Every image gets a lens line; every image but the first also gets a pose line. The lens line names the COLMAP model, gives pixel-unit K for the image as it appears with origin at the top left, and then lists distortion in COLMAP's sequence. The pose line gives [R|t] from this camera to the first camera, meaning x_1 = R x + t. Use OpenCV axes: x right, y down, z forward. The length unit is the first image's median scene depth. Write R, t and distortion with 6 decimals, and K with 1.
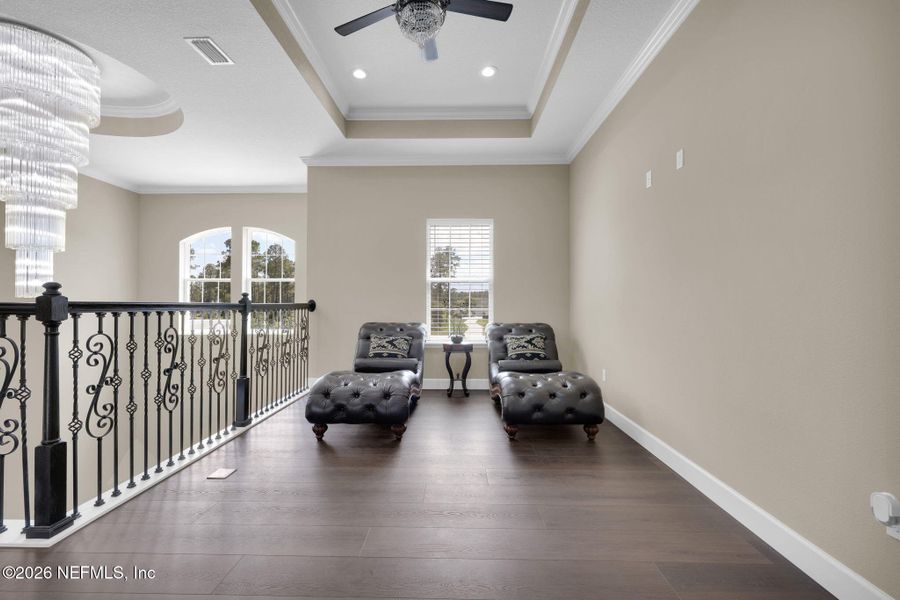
lens RADIAL K [[382.4, 0, 450.0], [0, 382.4, 300.0], [0, 0, 1]] dist [-0.000662, -0.000078]
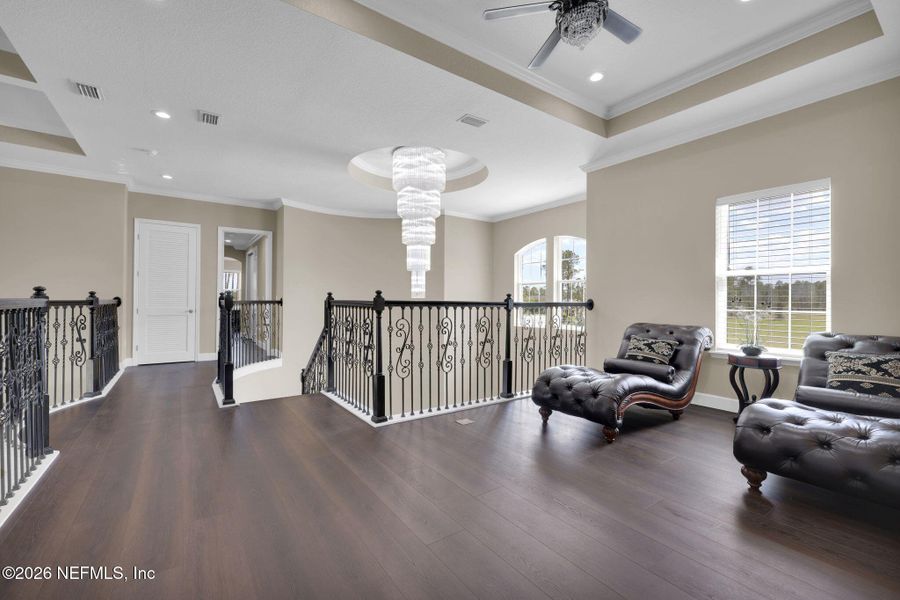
lens RADIAL K [[389.5, 0, 450.0], [0, 389.5, 300.0], [0, 0, 1]] dist [0.000982, 0.000261]
pose [[0.586236, 0.000578, -0.810140, 0.407850], [0.001606, 0.999997, 0.001876, -0.000289], [0.810139, -0.002401, 0.586233, 0.081958]]
